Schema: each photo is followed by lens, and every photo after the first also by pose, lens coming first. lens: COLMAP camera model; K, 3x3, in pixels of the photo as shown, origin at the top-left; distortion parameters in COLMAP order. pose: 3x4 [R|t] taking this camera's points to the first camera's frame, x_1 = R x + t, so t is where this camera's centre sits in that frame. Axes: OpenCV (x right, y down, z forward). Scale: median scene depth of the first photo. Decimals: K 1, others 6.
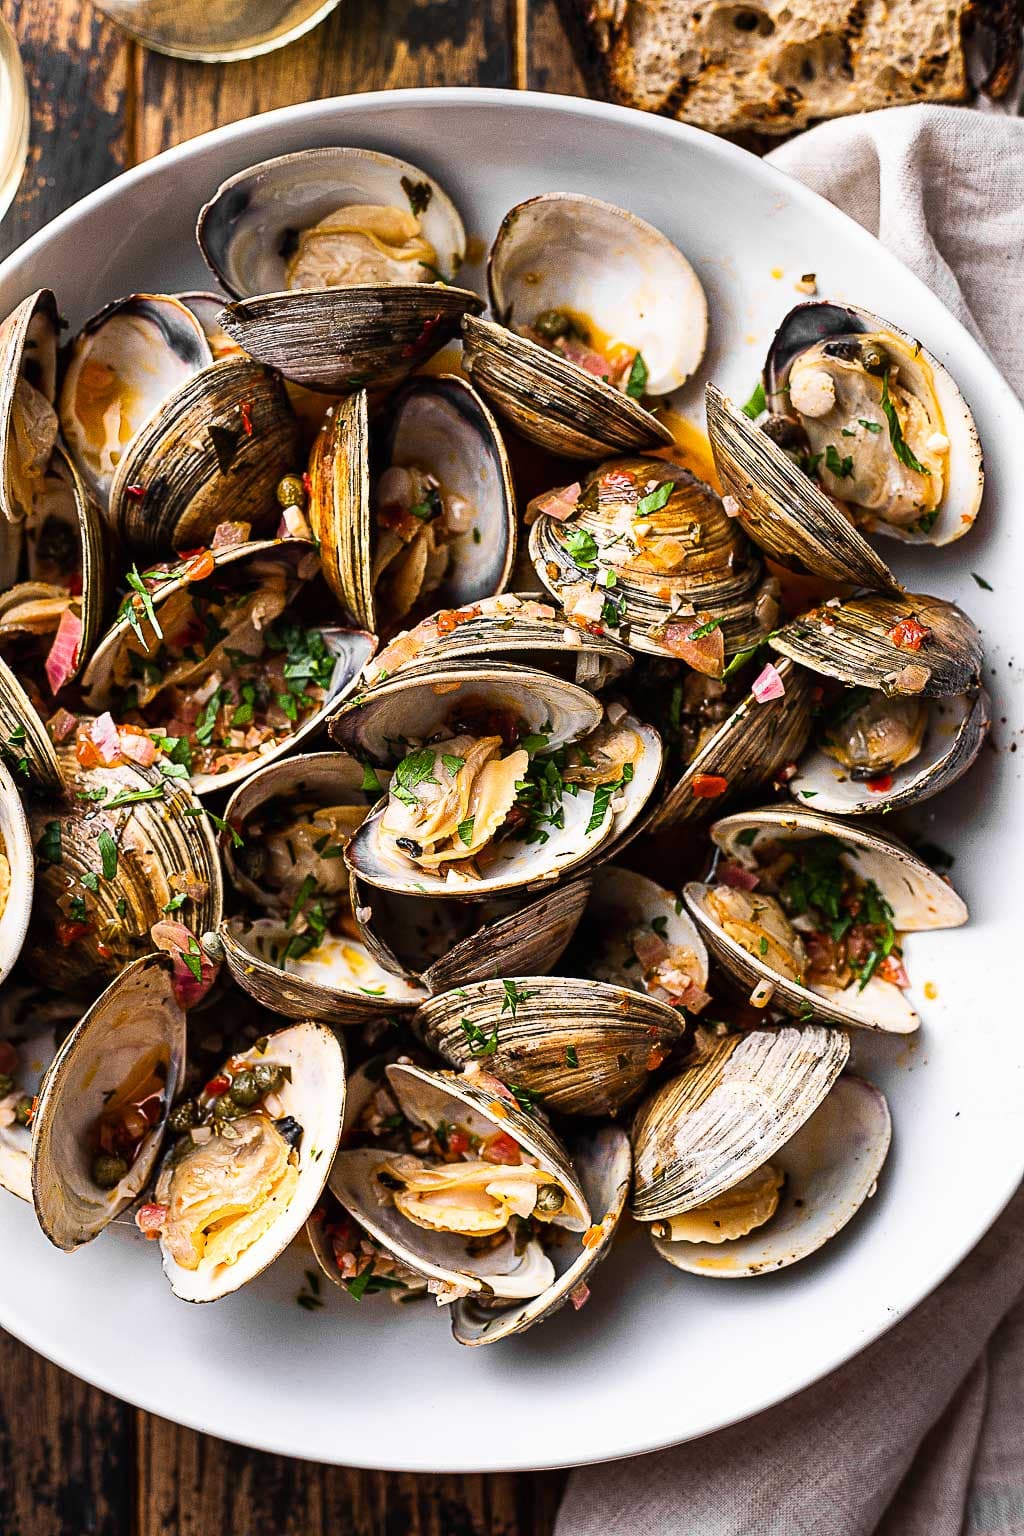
lens RADIAL K [[2410.8, 0, 512.0], [0, 2410.8, 768.0], [0, 0, 1]] dist [-0.138120, -0.150509]
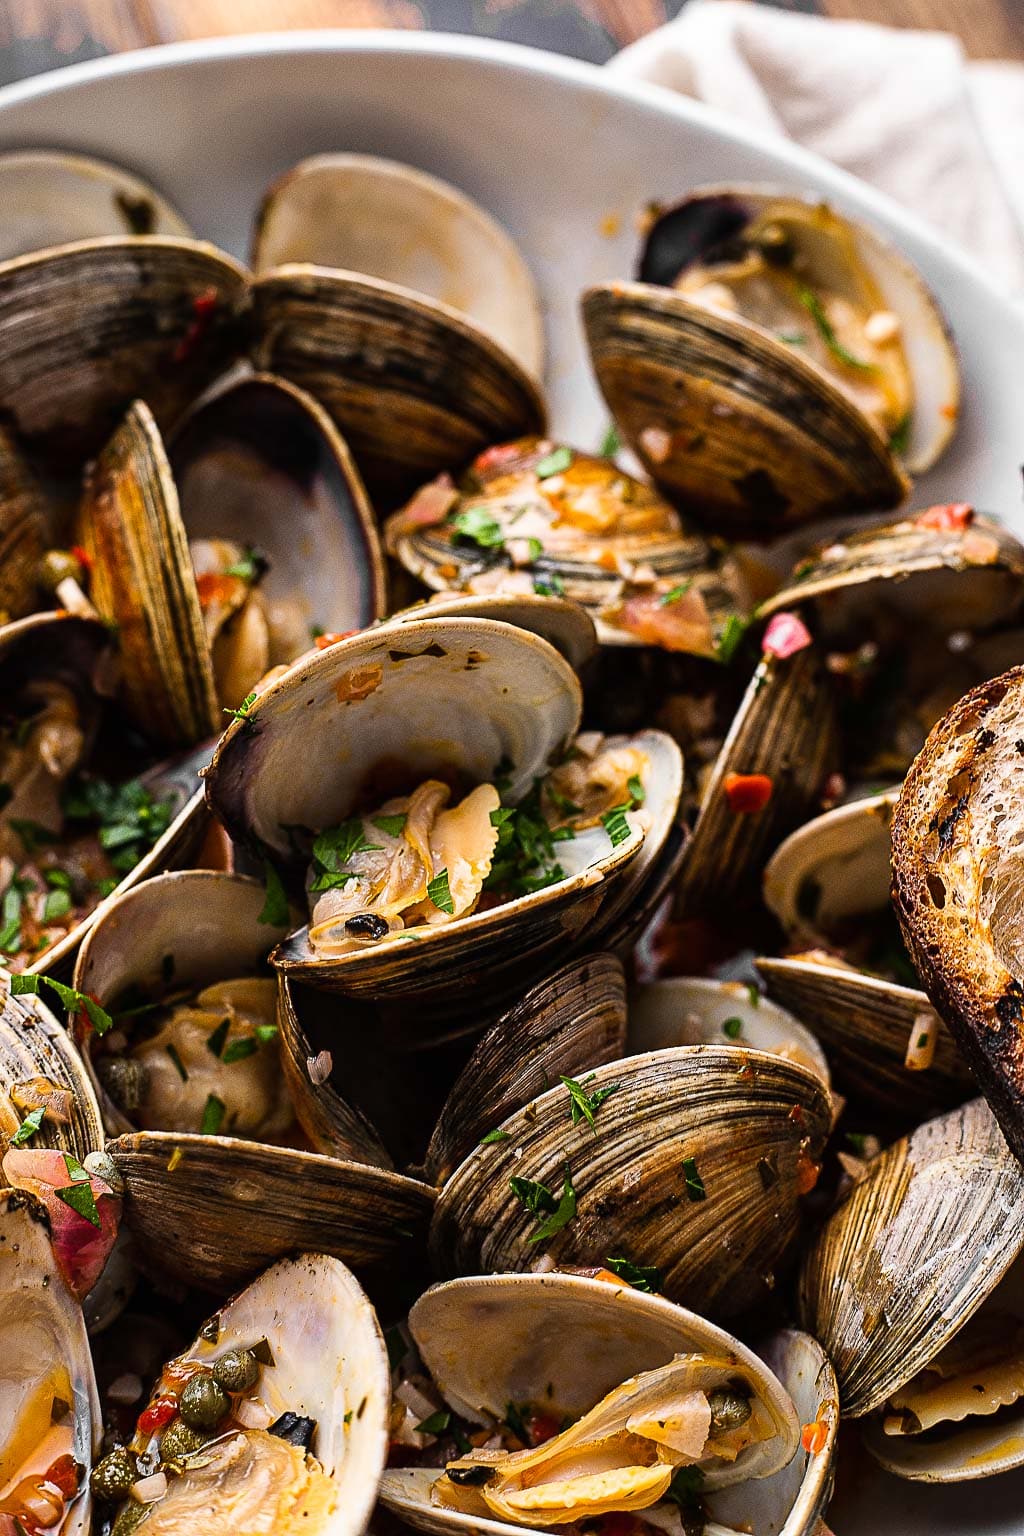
lens RADIAL K [[2532.5, 0, 512.0], [0, 2532.5, 768.0], [0, 0, 1]] dist [-0.162920, -0.155925]
pose [[0.951614, -0.216716, 0.217866, -0.141563], [0.286743, 0.881154, -0.375960, 0.257427], [-0.110497, 0.420241, 0.900660, 0.344510]]
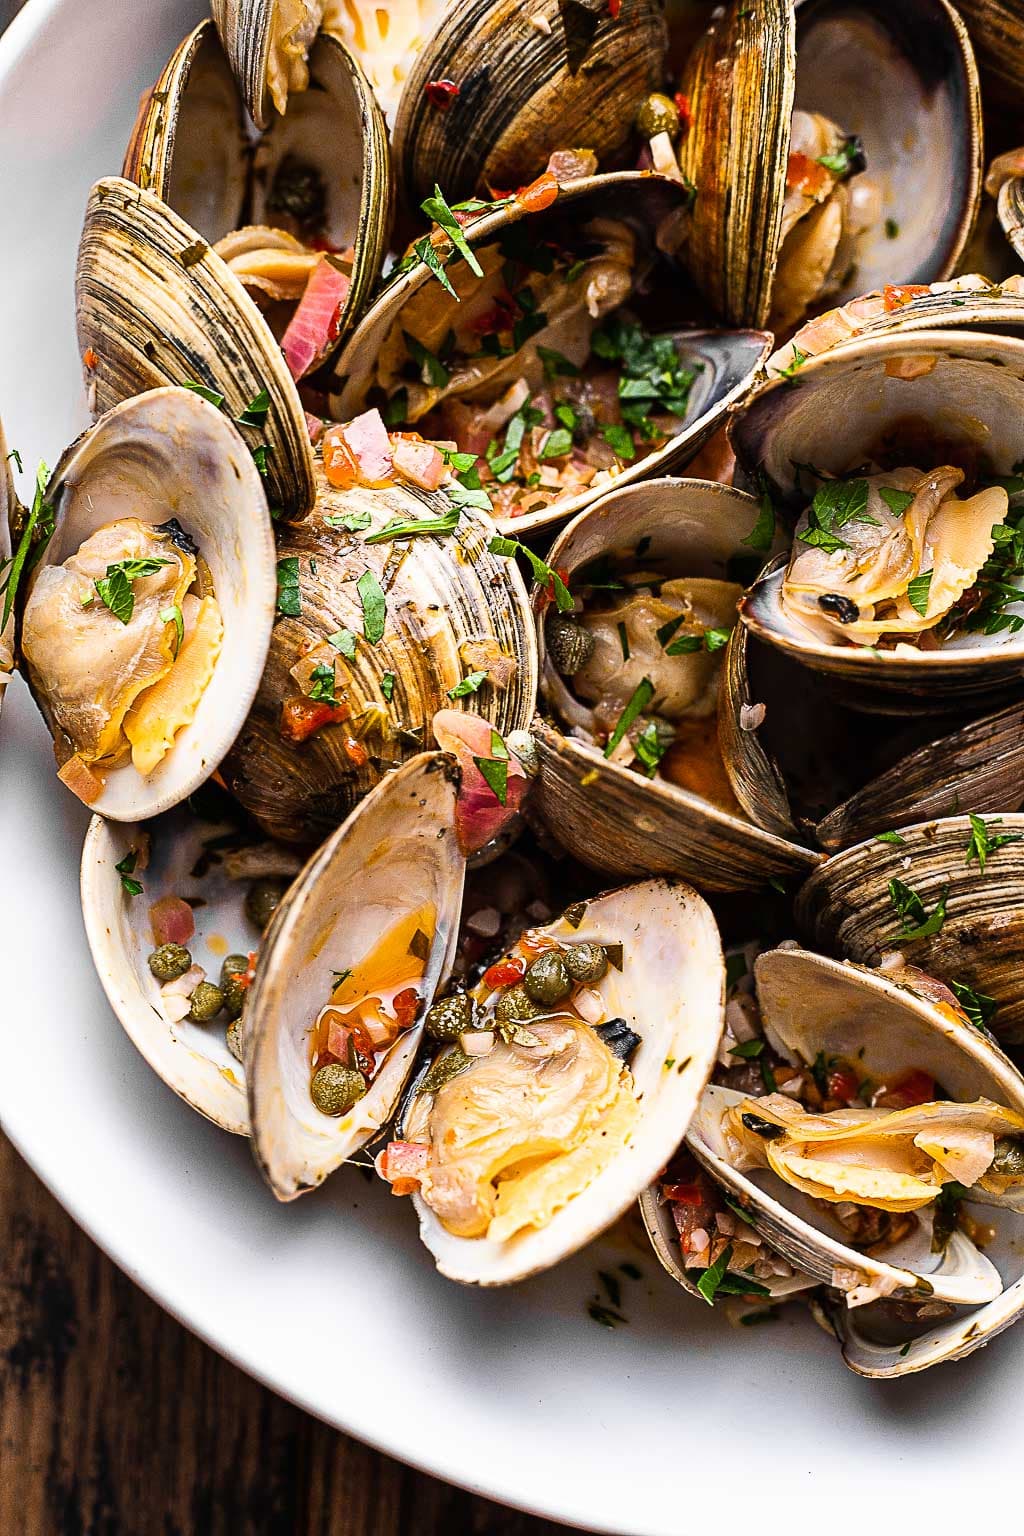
lens RADIAL K [[2532.5, 0, 512.0], [0, 2532.5, 768.0], [0, 0, 1]] dist [-0.162920, -0.155925]
pose [[0.998056, 0.057431, 0.024186, -0.142706], [-0.055392, 0.995421, -0.077902, 0.132127], [-0.028550, 0.076411, 0.996668, 0.300811]]
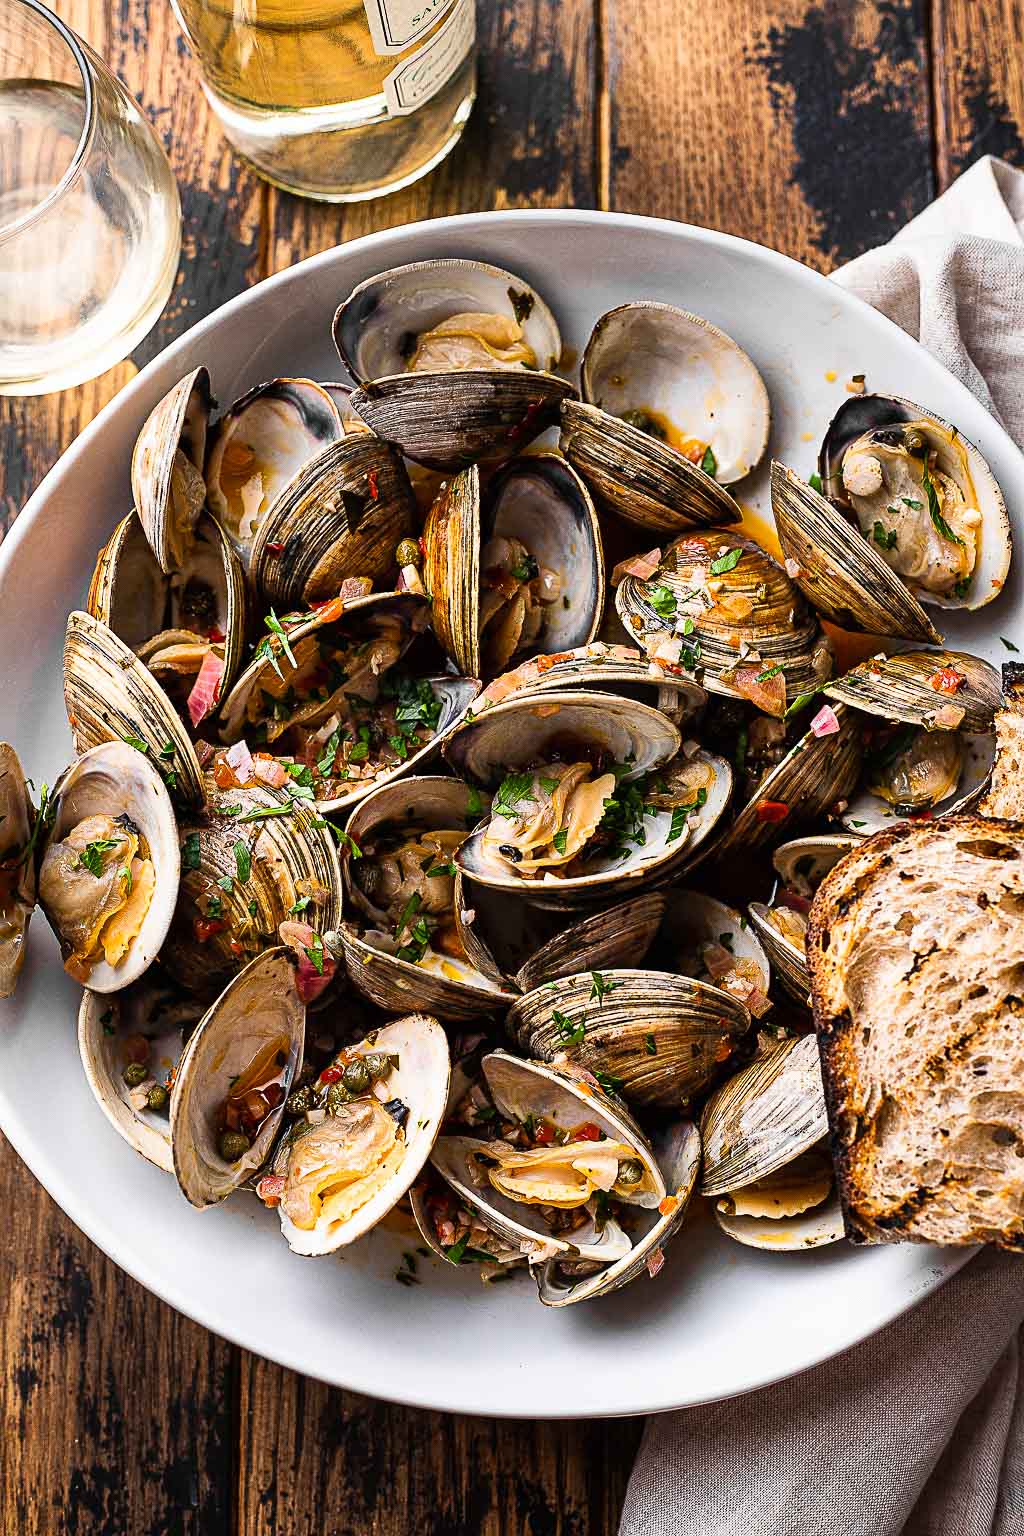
lens RADIAL K [[2373.9, 0, 512.0], [0, 2373.9, 768.0], [0, 0, 1]] dist [-0.144874, -0.055858]
pose [[0.999879, 0.015452, -0.001938, -0.039218], [-0.015572, 0.993212, -0.115274, 0.118219], [0.000144, 0.115290, 0.993332, -0.113943]]
